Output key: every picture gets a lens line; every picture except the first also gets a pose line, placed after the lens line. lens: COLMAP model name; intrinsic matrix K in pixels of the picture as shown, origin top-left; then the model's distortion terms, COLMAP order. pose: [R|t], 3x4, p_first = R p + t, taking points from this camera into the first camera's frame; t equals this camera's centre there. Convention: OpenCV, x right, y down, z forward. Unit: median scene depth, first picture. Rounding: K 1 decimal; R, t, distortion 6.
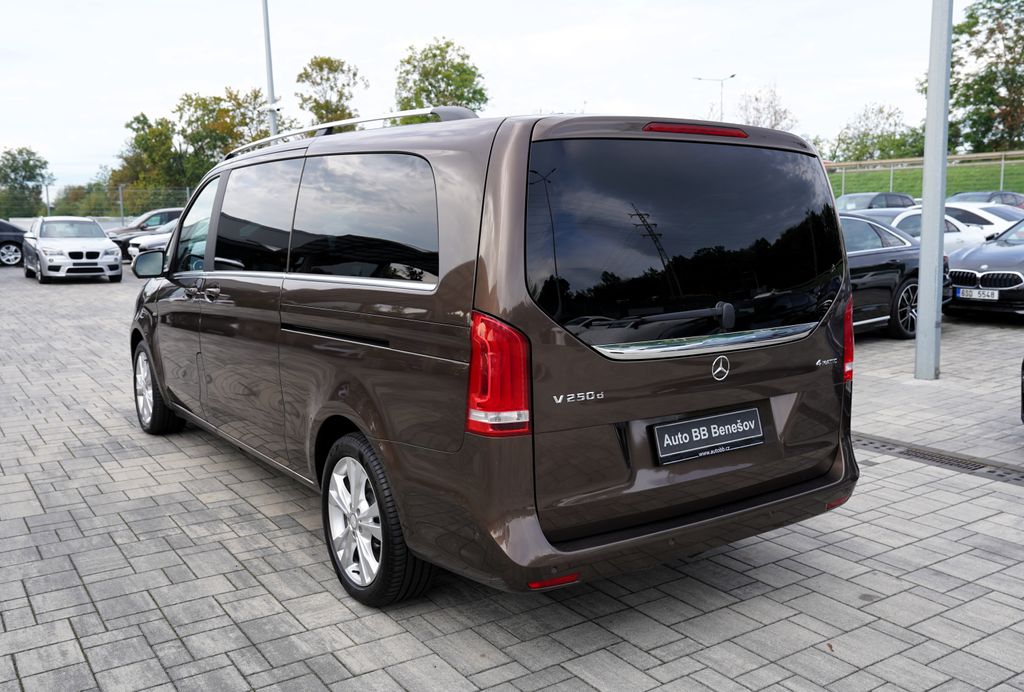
lens RADIAL K [[917.0, 0, 512.0], [0, 917.0, 346.0], [0, 0, 1]] dist [0.006985, 0.005908]
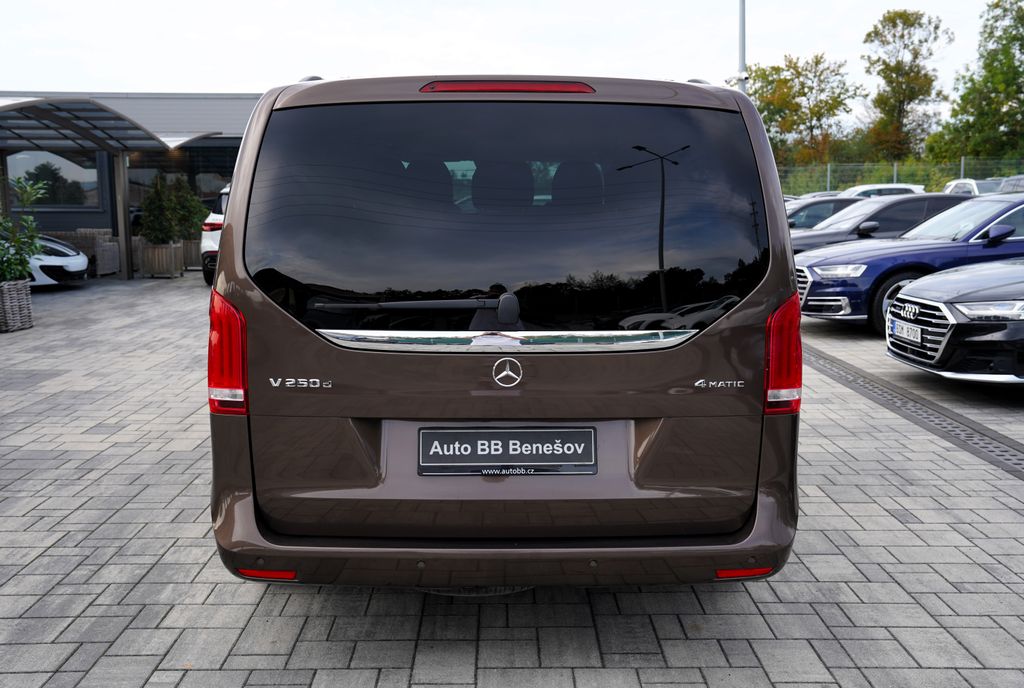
lens RADIAL K [[1009.0, 0, 512.0], [0, 1009.0, 344.0], [0, 0, 1]] dist [-0.008024, 0.142378]
pose [[0.837929, 0.085974, -0.538964, 0.528202], [-0.083394, 0.996088, 0.029241, -0.020868], [0.539370, 0.020445, 0.841821, 0.167386]]
